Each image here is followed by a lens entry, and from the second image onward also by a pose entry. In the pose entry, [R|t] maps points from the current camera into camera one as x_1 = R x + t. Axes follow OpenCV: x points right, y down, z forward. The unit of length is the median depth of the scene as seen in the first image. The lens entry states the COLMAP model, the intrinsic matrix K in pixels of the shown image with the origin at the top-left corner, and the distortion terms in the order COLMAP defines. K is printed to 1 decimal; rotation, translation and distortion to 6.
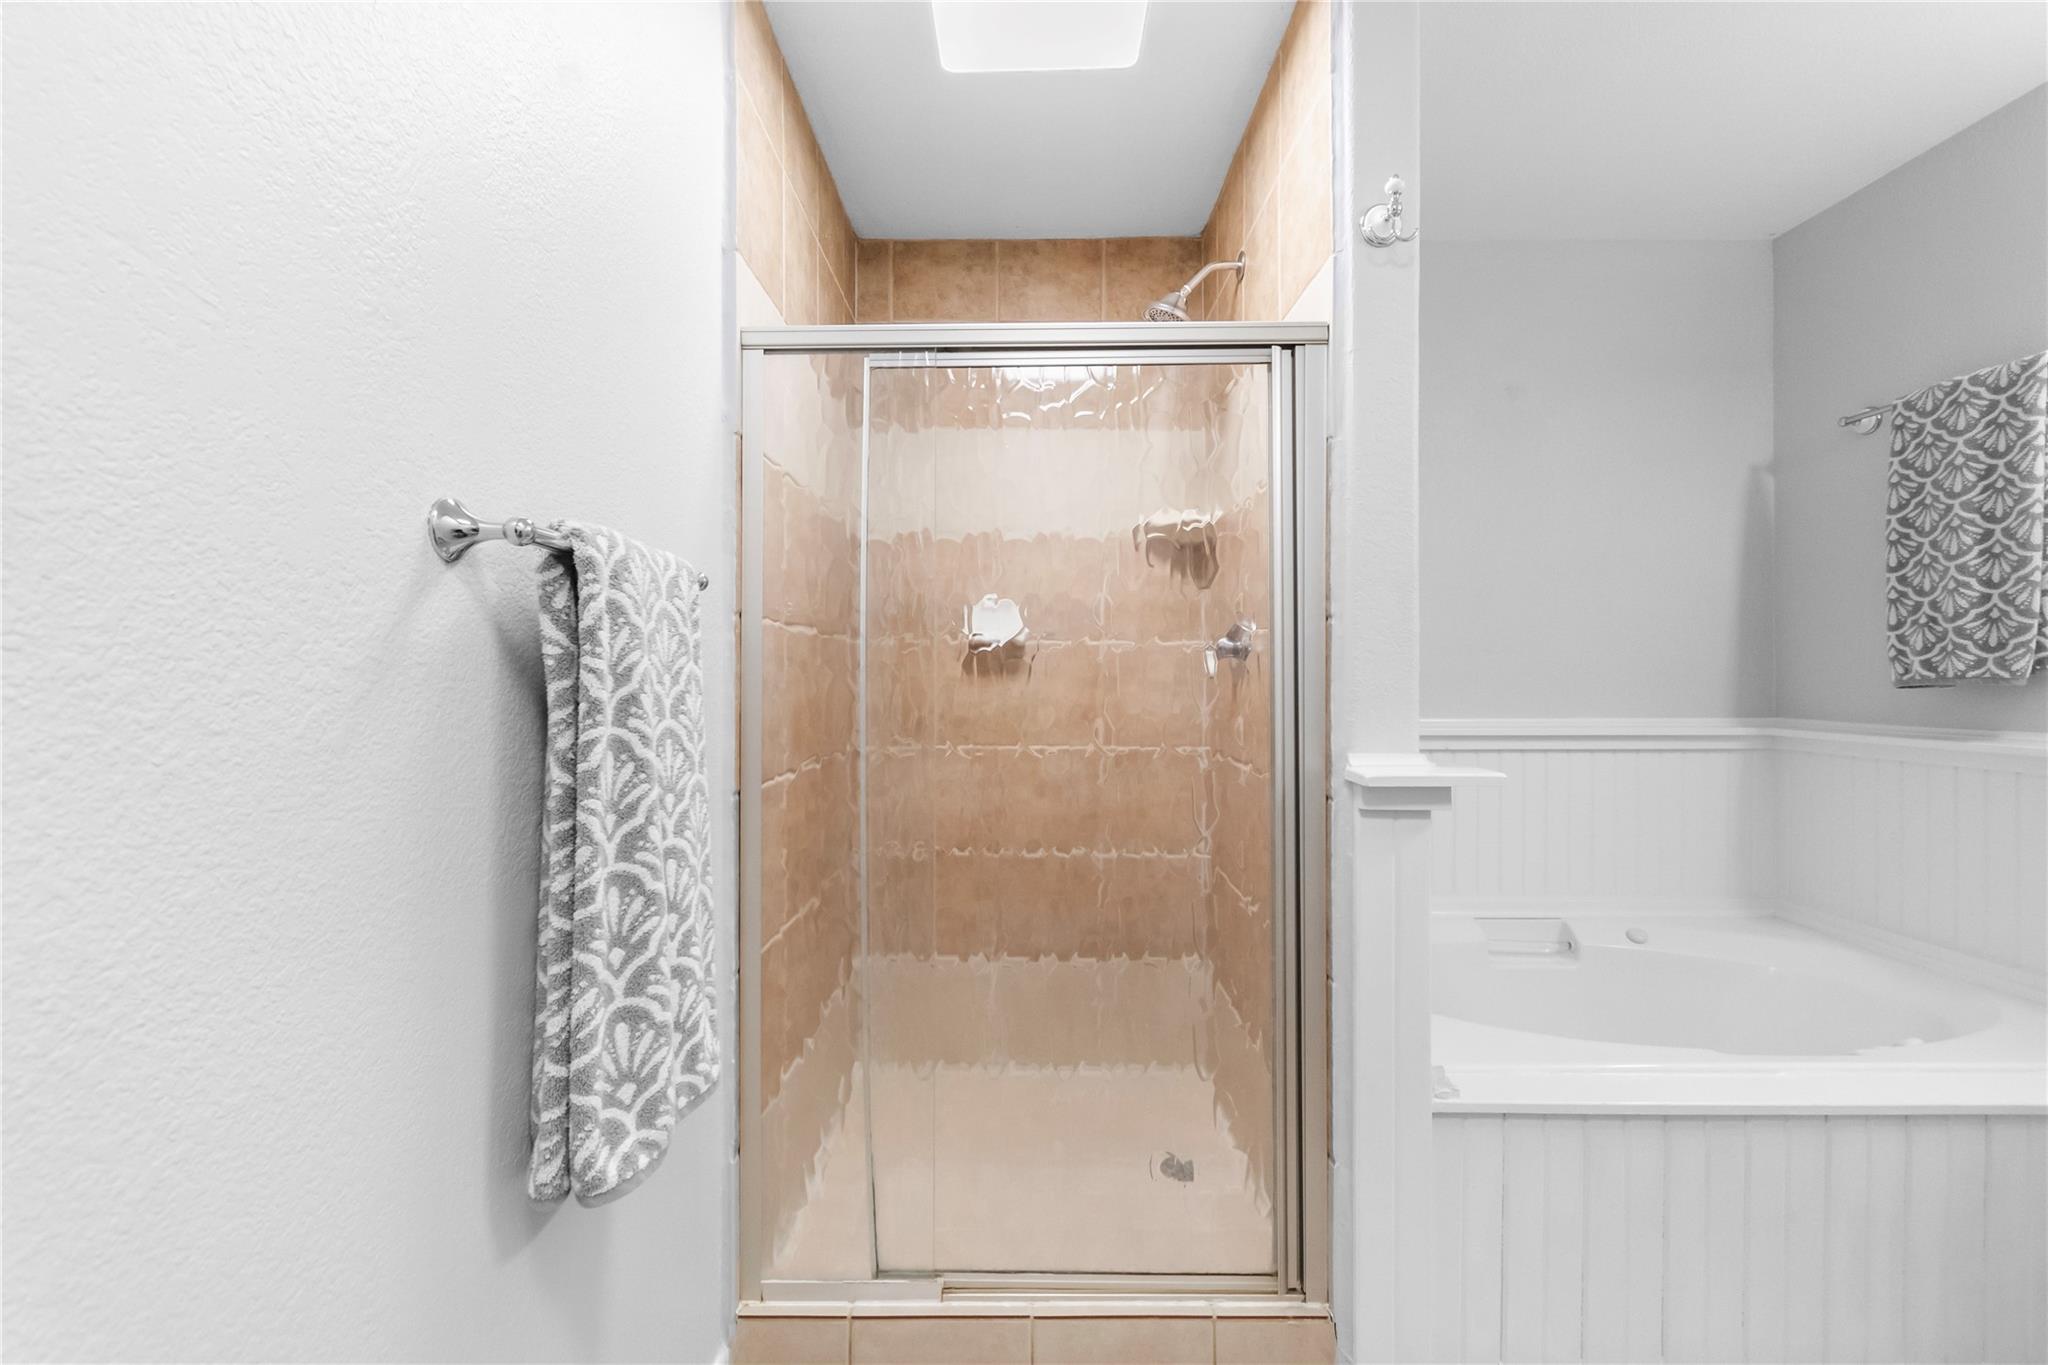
lens RADIAL K [[909.3, 0, 1031.2], [0, 909.3, 677.4], [0, 0, 1]] dist [0.004882, -0.002914]
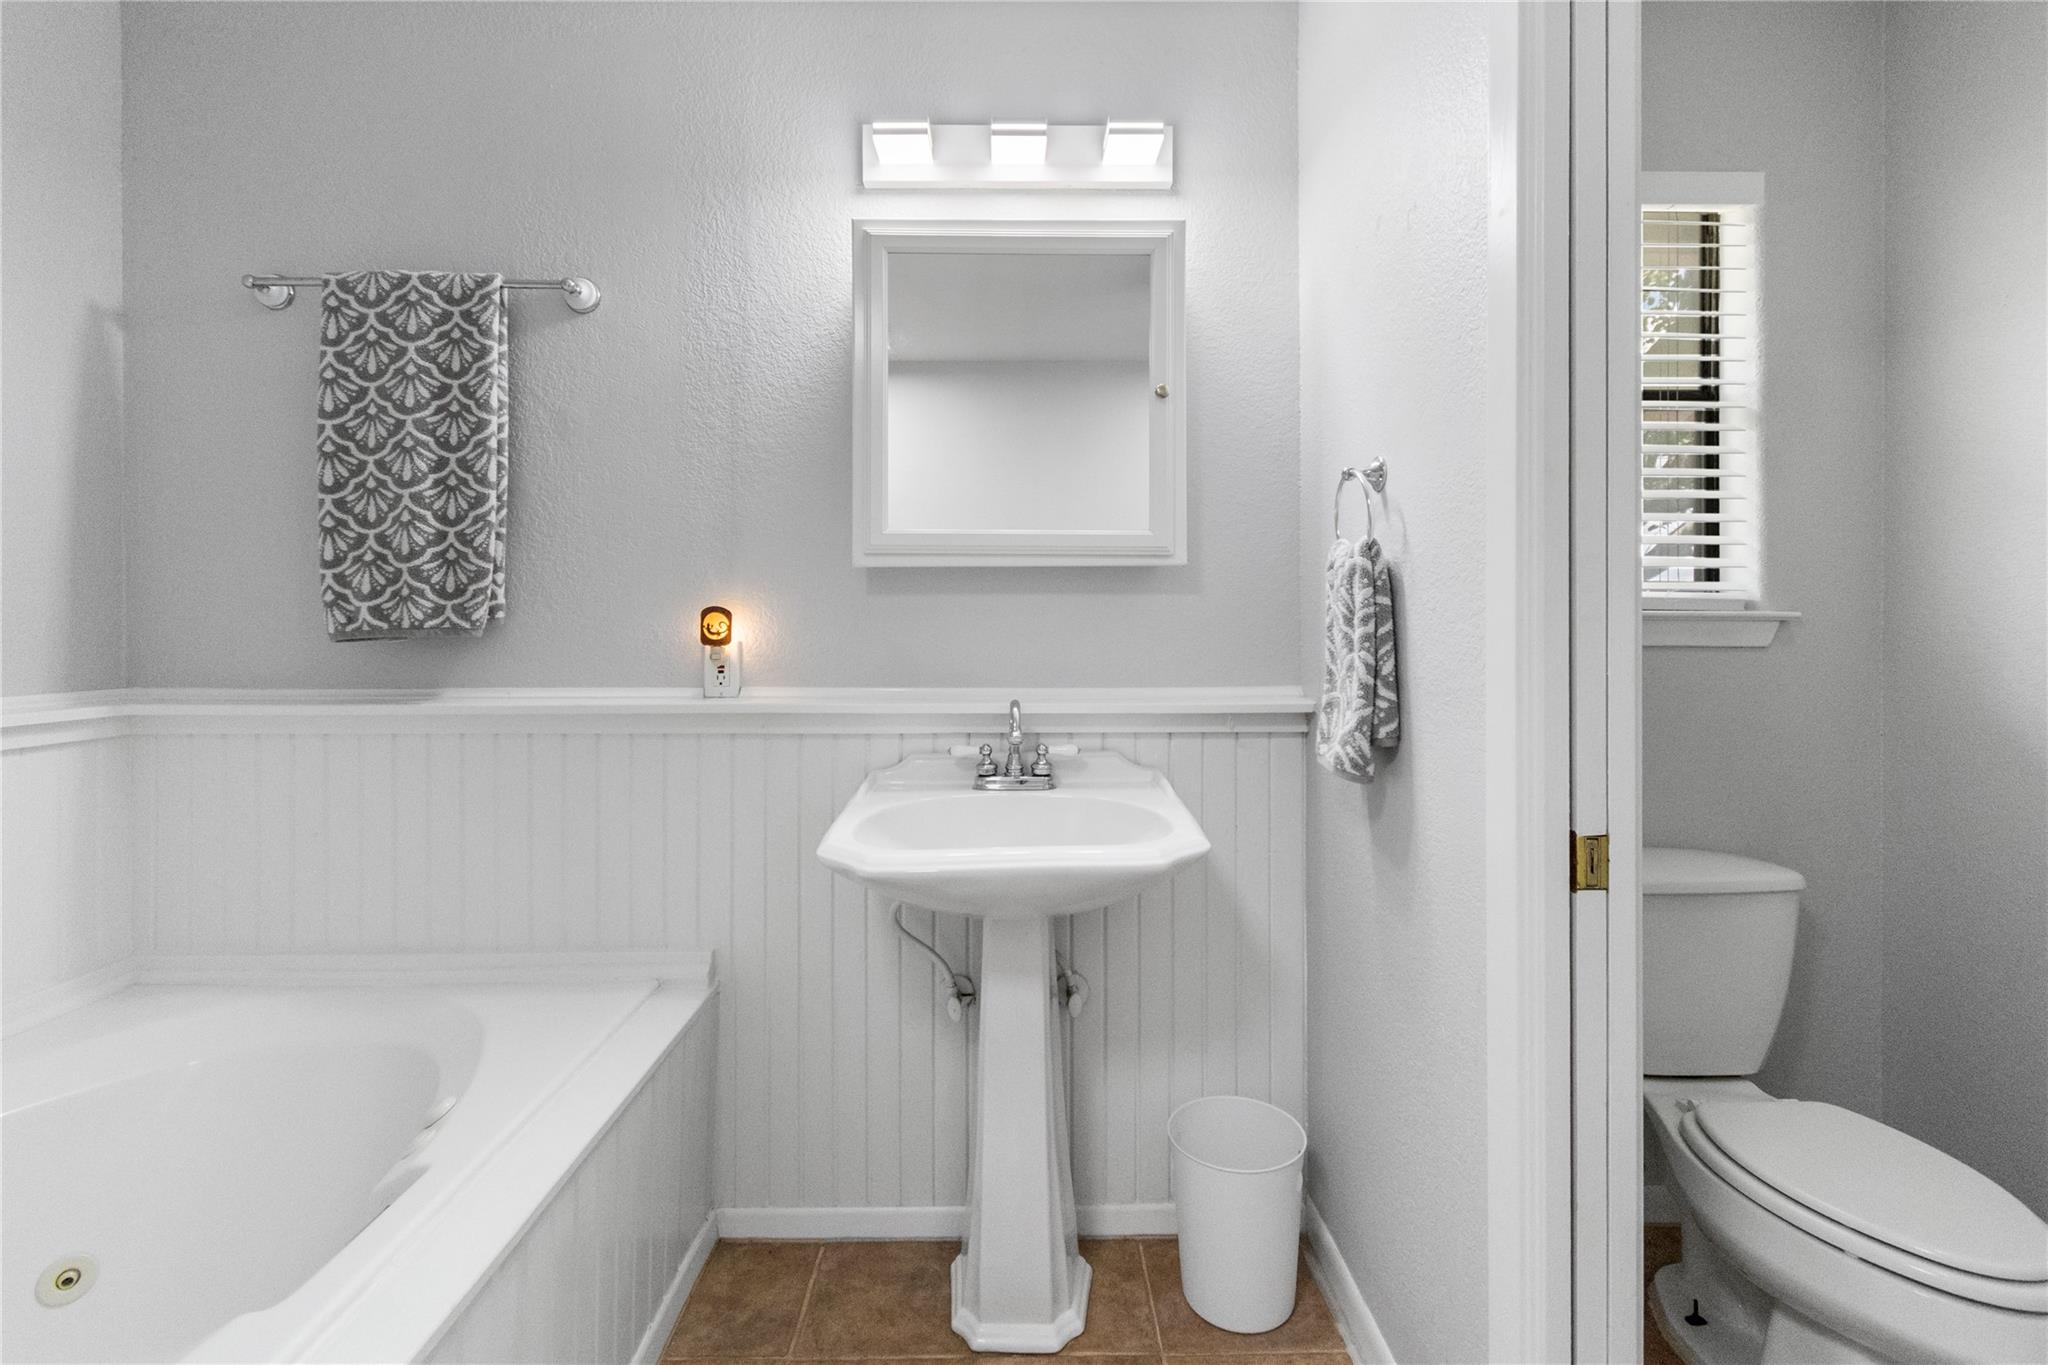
lens RADIAL K [[909.3, 0, 1030.4], [0, 909.3, 633.6], [0, 0, 1]] dist [0.004882, -0.002914]
pose [[-0.006992, -0.001597, 0.999974, 0.173302], [0.004101, 0.999990, 0.001625, 0.006110], [-0.999967, 0.004113, -0.006985, 0.432415]]
